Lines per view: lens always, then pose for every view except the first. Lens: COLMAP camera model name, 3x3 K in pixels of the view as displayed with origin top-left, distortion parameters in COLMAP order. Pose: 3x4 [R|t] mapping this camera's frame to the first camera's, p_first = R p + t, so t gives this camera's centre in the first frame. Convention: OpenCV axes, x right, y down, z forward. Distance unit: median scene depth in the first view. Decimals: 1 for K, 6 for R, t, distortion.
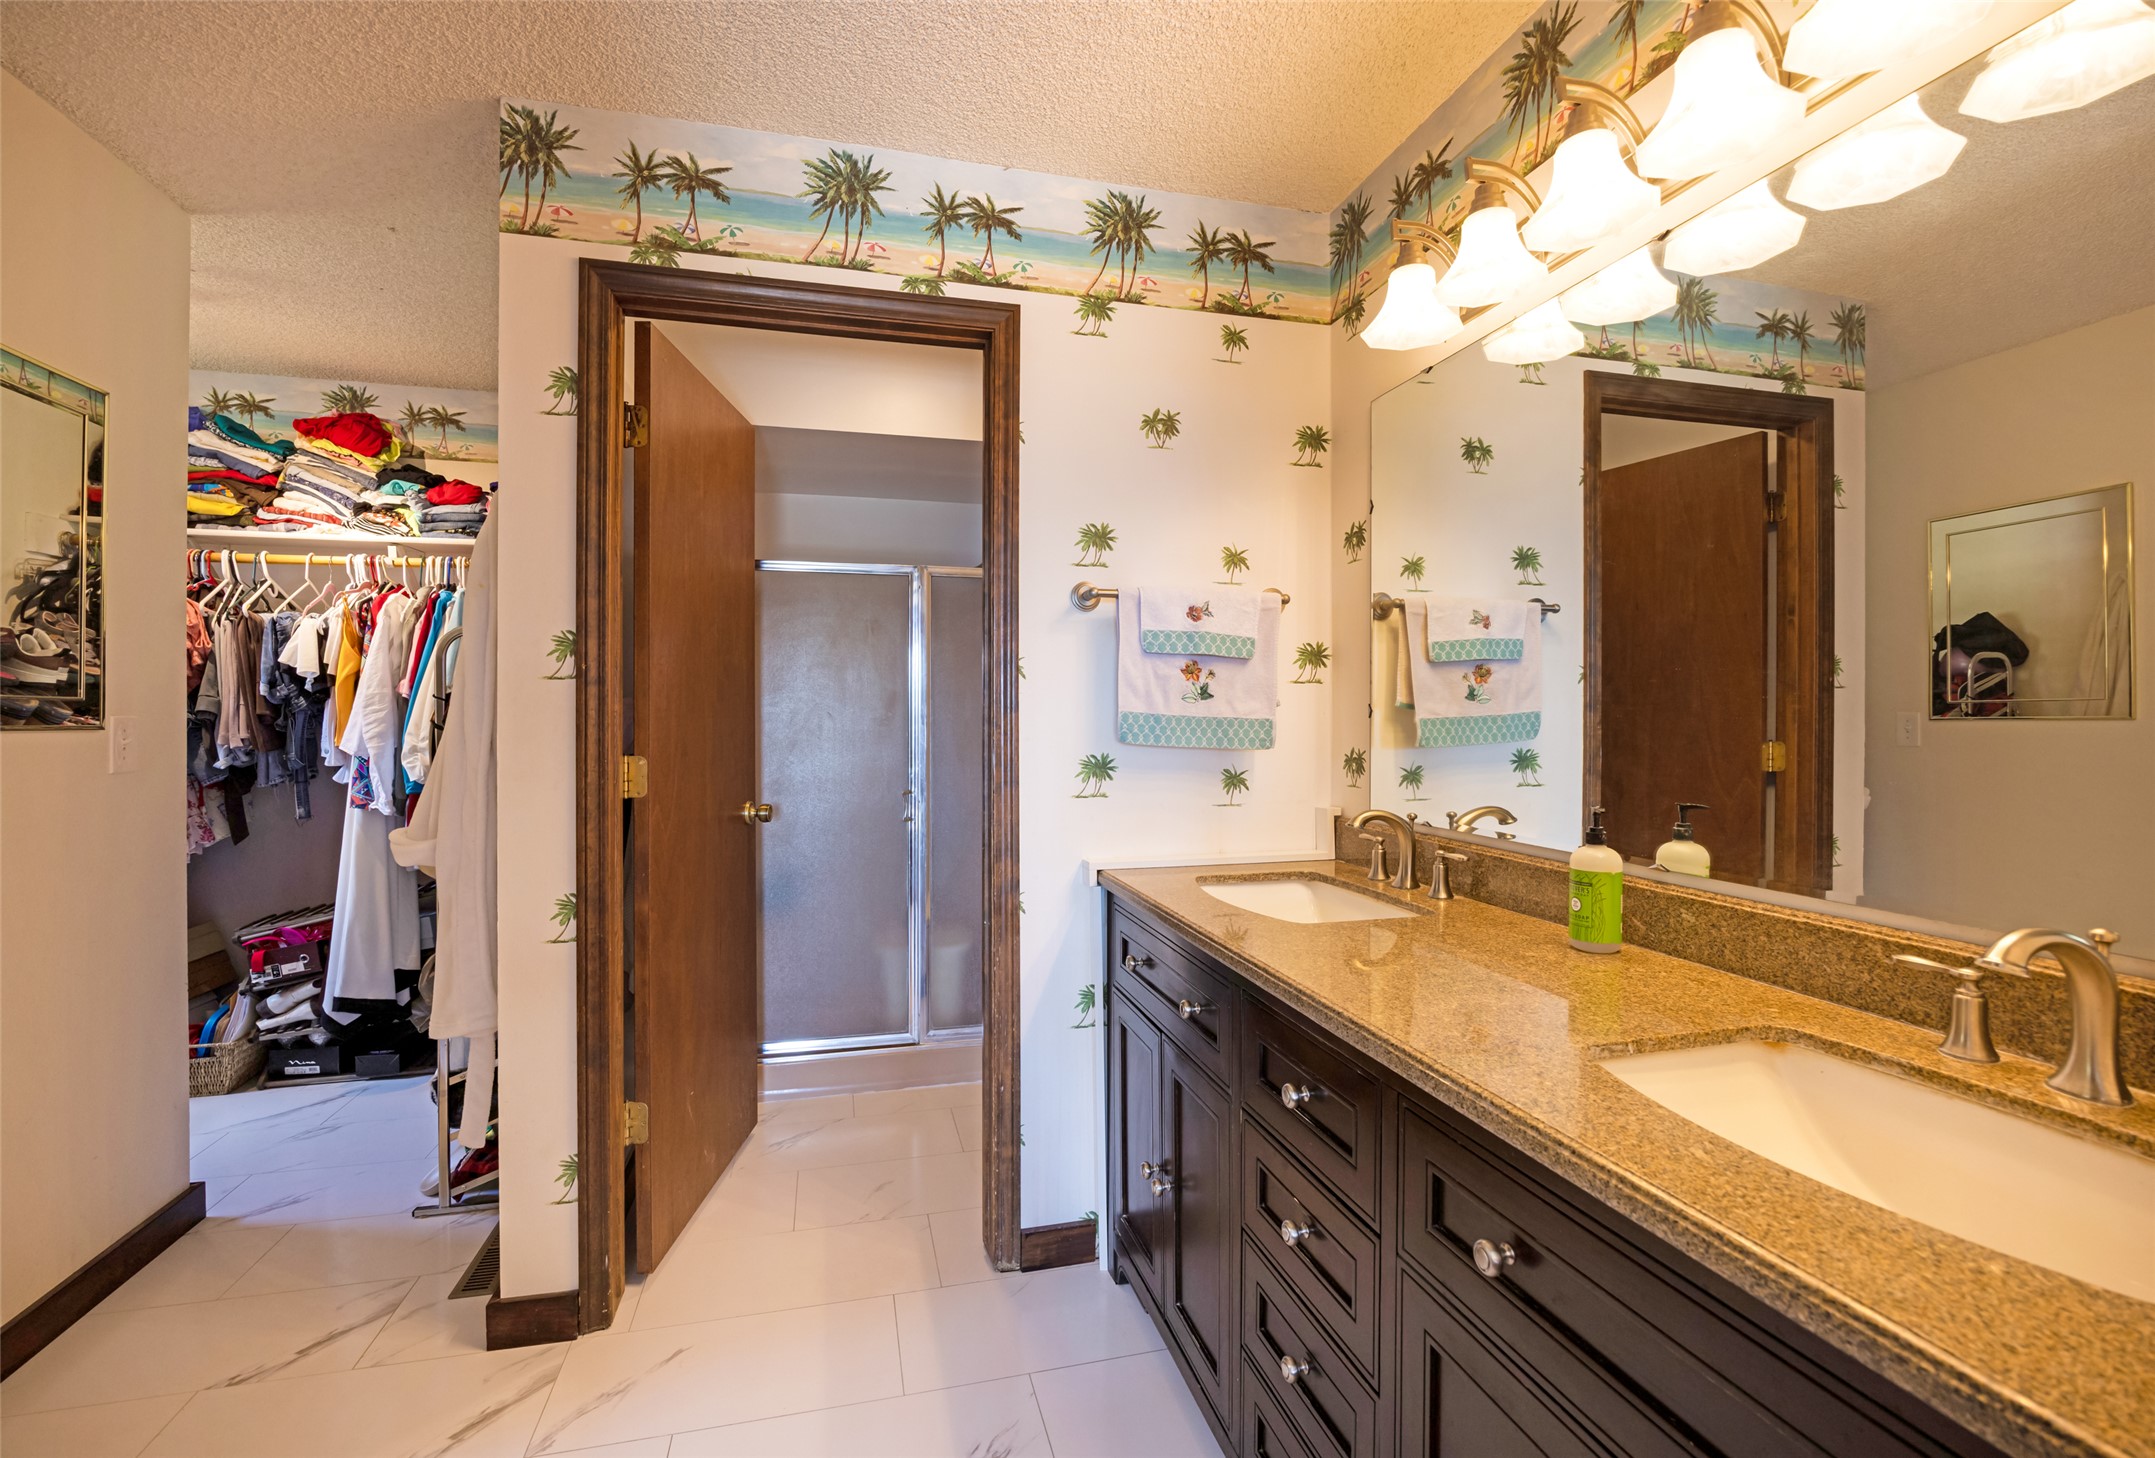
lens RADIAL K [[953.5, 0, 1075.7], [0, 953.5, 720.7], [0, 0, 1]] dist [-0.014165, 0.000003]
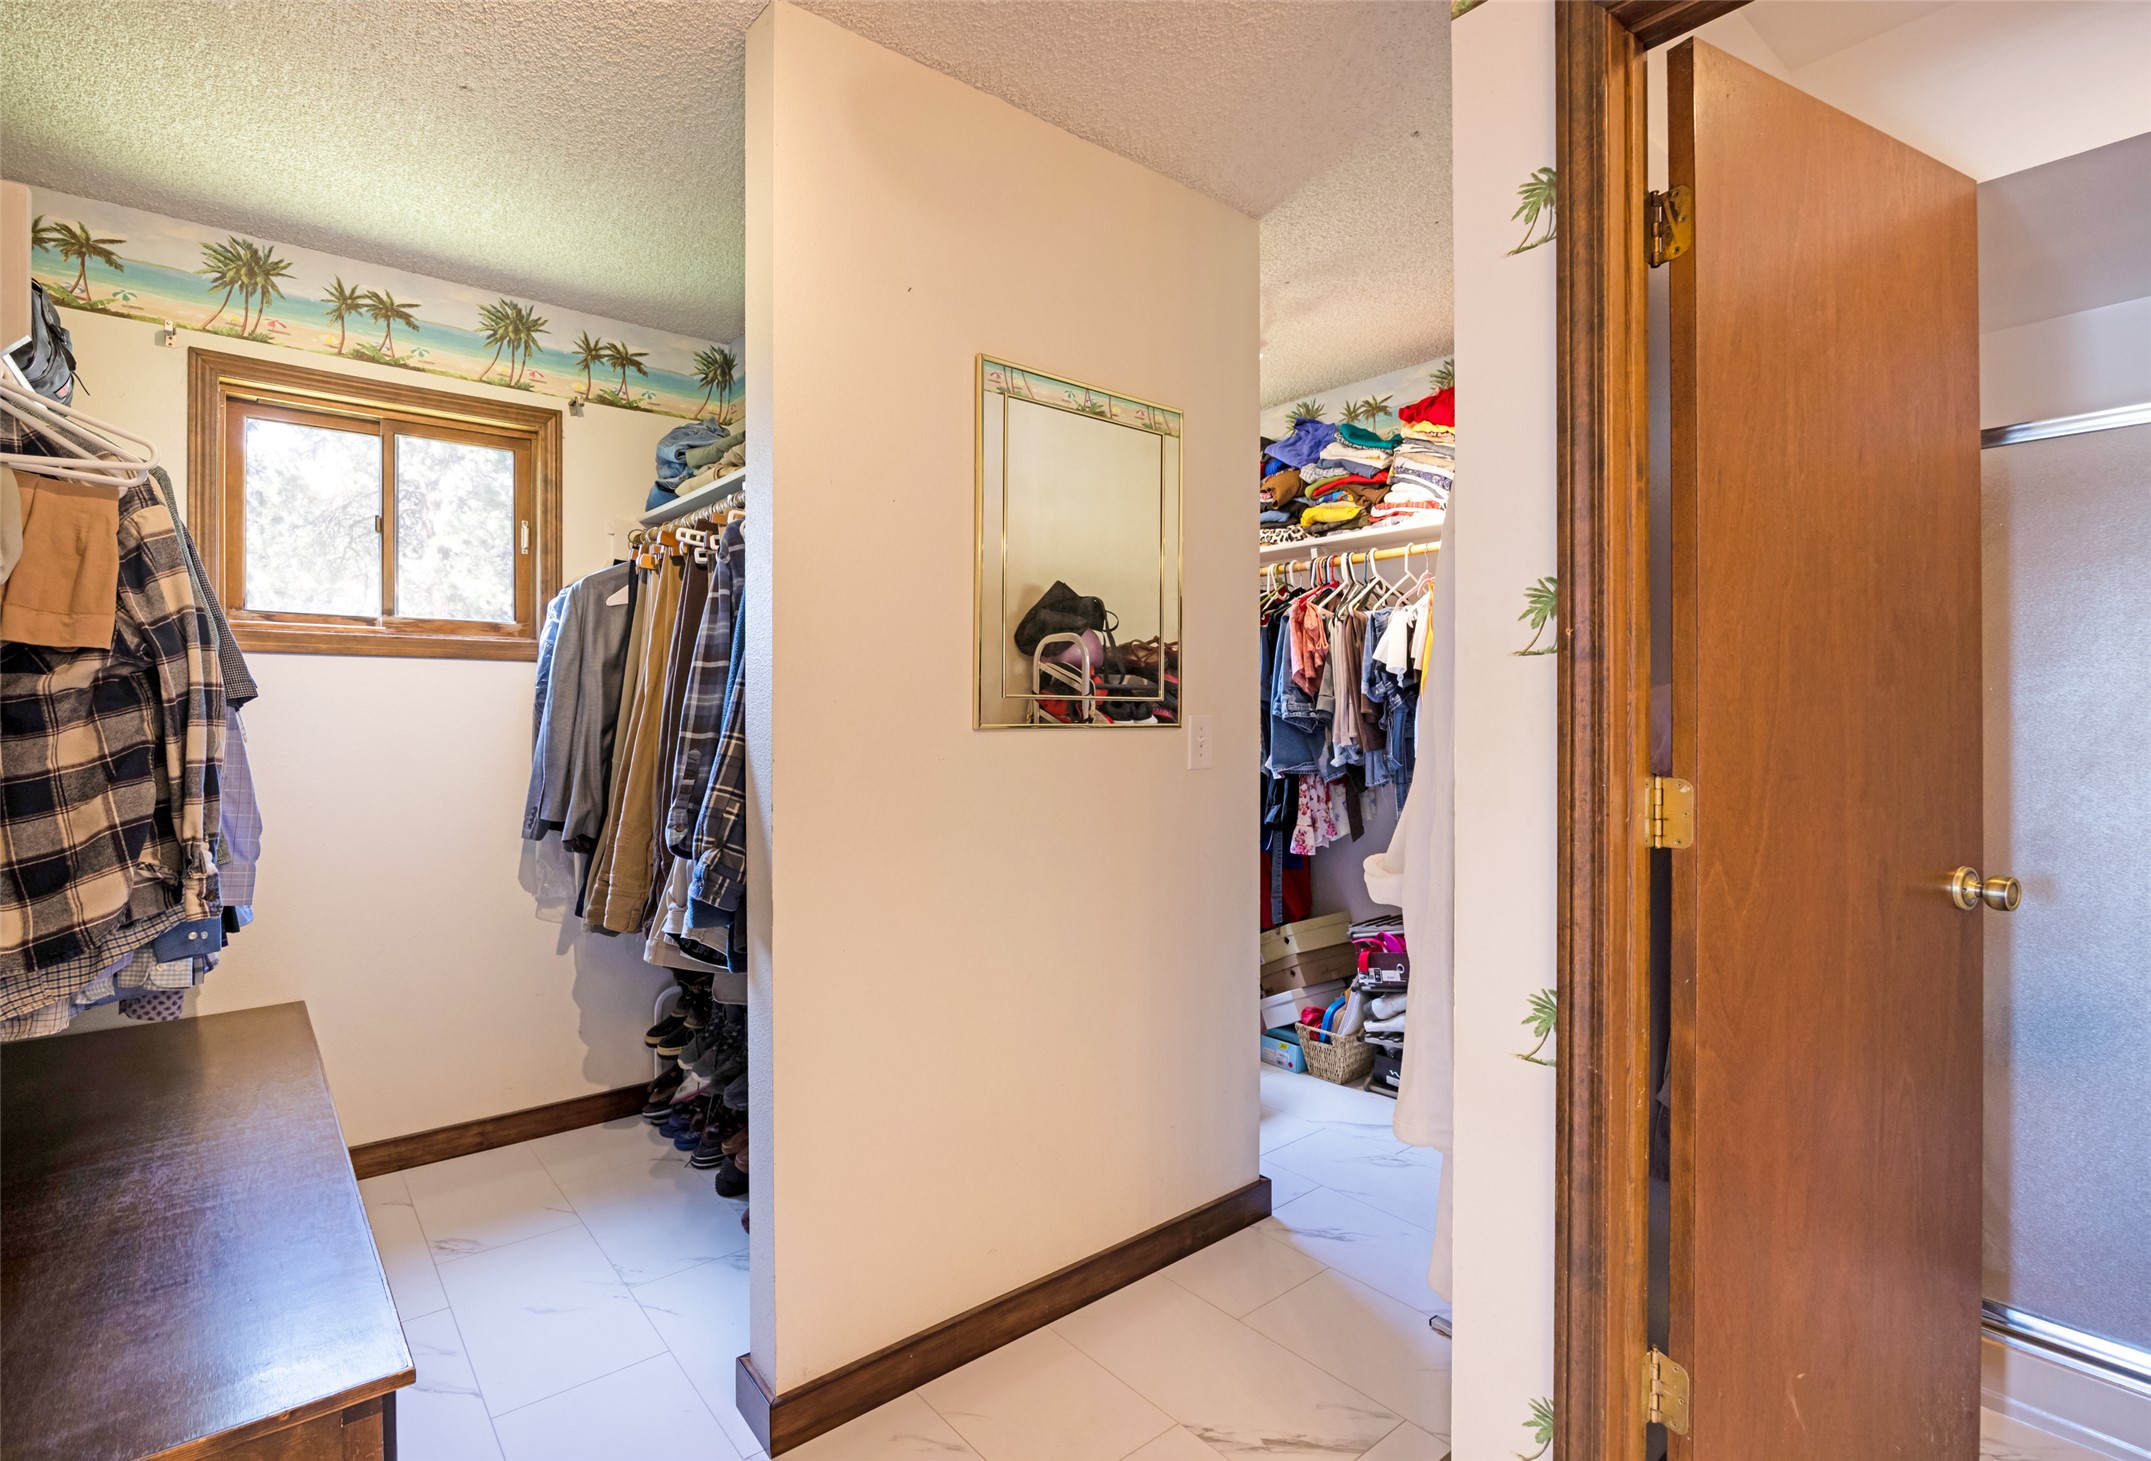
lens RADIAL K [[1001.7, 0, 1071.4], [0, 1001.7, 719.0], [0, 0, 1]] dist [-0.014239, 0.000375]
pose [[0.416309, -0.000709, -0.909223, -0.038140], [-0.000594, 0.999999, -0.001052, 0.000627], [0.909223, 0.000978, 0.416308, 0.285040]]
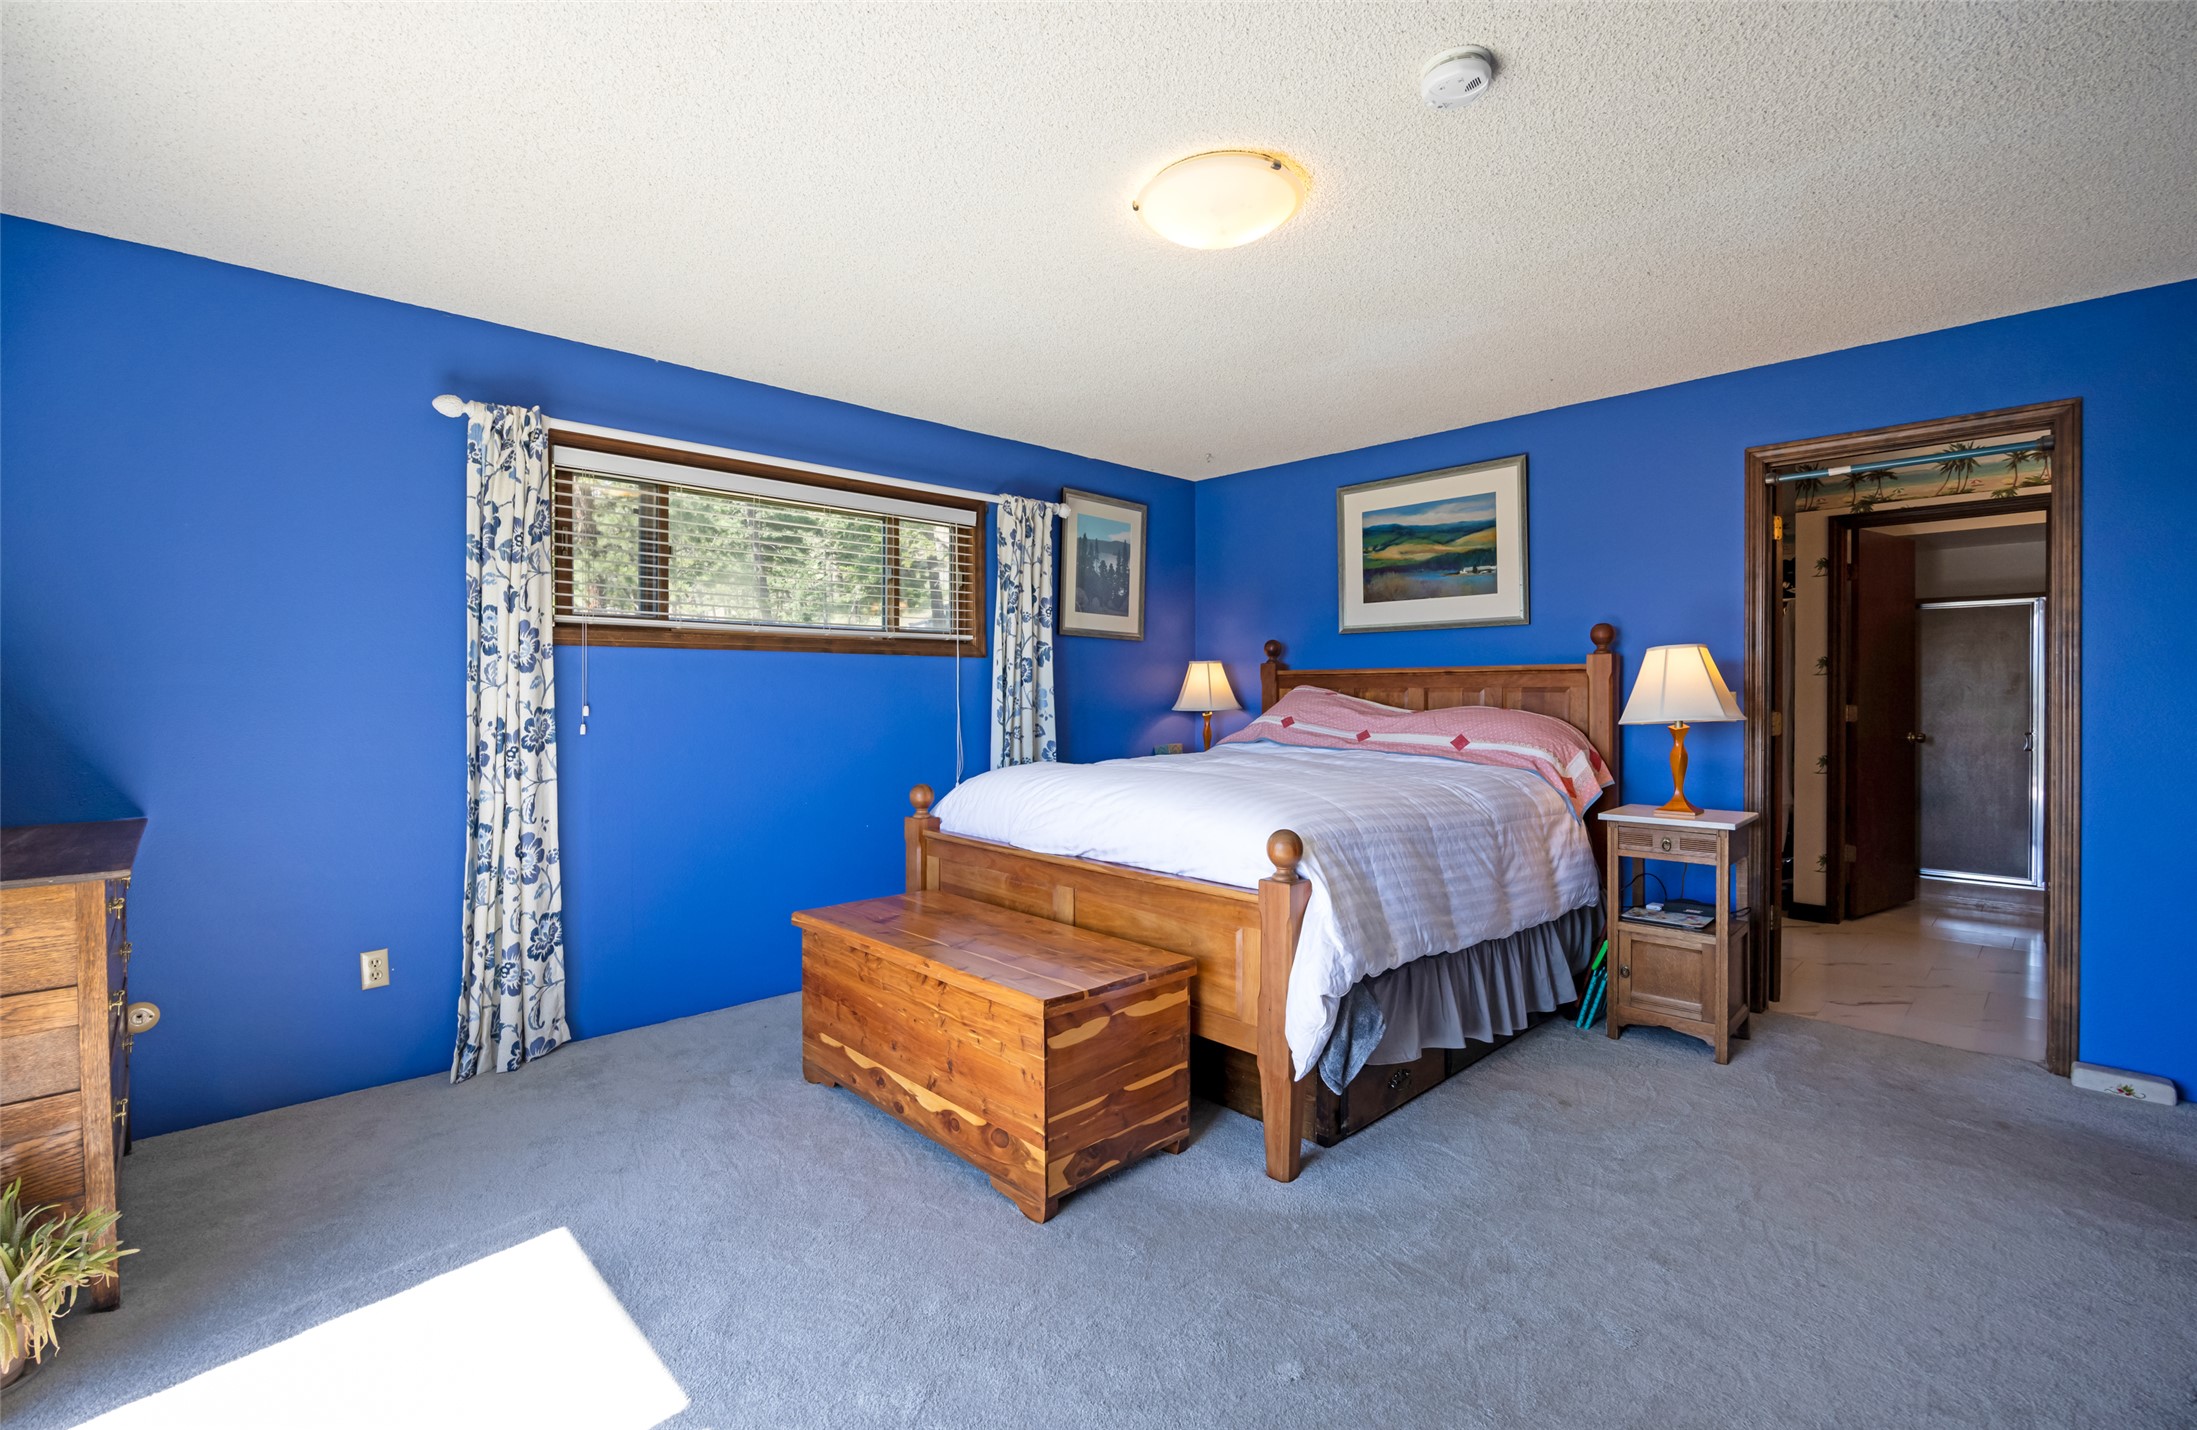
lens RADIAL K [[975.8, 0, 1102.9], [0, 975.8, 692.3], [0, 0, 1]] dist [-0.002491, -0.000567]
pose [[0.501991, 0.002858, -0.864868, 0.540878], [-0.001891, 0.999996, 0.002207, 0.001331], [0.864871, 0.000528, 0.501995, -1.409946]]
